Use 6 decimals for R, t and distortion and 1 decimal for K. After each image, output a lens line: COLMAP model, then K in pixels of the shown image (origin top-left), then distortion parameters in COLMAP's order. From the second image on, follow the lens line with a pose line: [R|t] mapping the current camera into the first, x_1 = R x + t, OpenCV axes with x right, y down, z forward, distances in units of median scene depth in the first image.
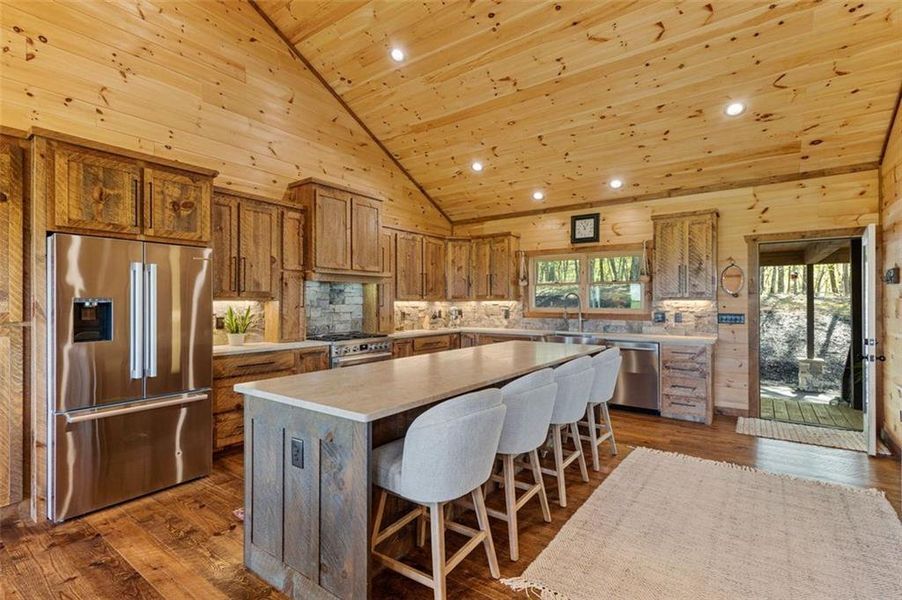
lens RADIAL K [[423.6, 0, 451.7], [0, 423.6, 302.6], [0, 0, 1]] dist [0.014188, -0.003074]
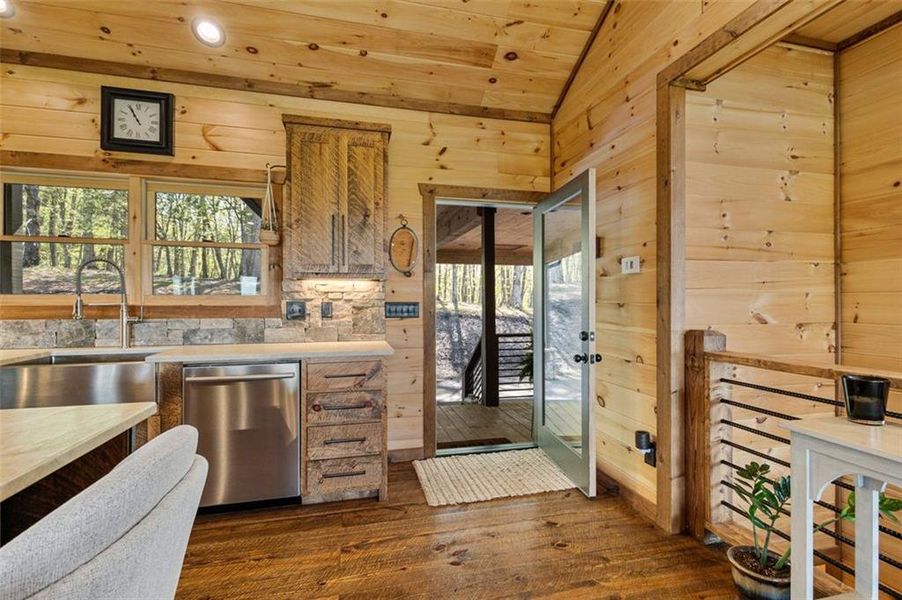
lens RADIAL K [[423.6, 0, 453.7], [0, 423.6, 299.3], [0, 0, 1]] dist [0.014188, -0.003074]
pose [[0.648462, 0.003769, 0.761238, 0.214907], [0.001968, 0.999976, -0.006627, 0.025320], [-0.761245, 0.005795, 0.648439, 0.515476]]
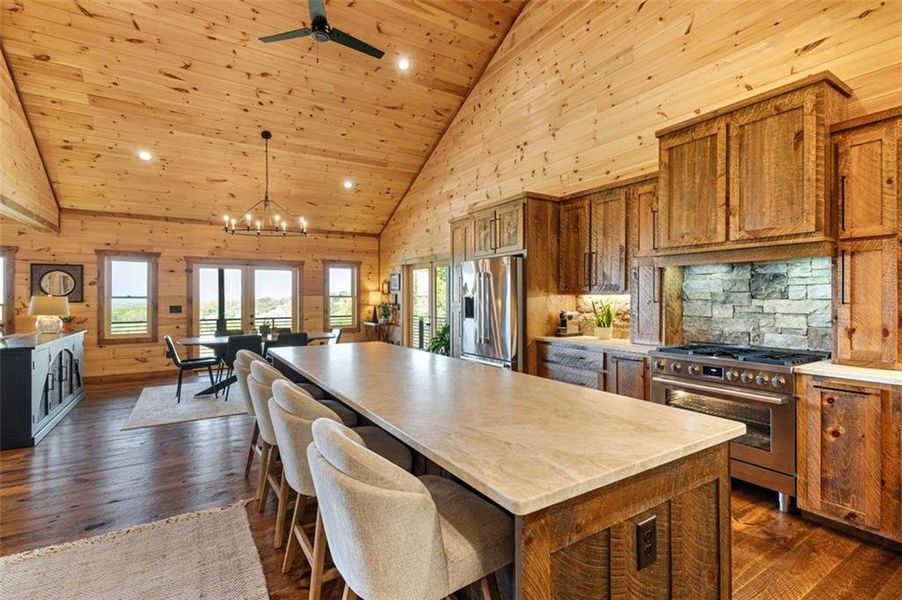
lens RADIAL K [[423.6, 0, 451.0], [0, 423.6, 300.7], [0, 0, 1]] dist [0.014188, -0.003074]
pose [[-0.373107, 0.007706, -0.927756, 0.784328], [0.001478, 0.999969, 0.007712, 0.001845], [0.927787, 0.001506, -0.373107, 1.432054]]
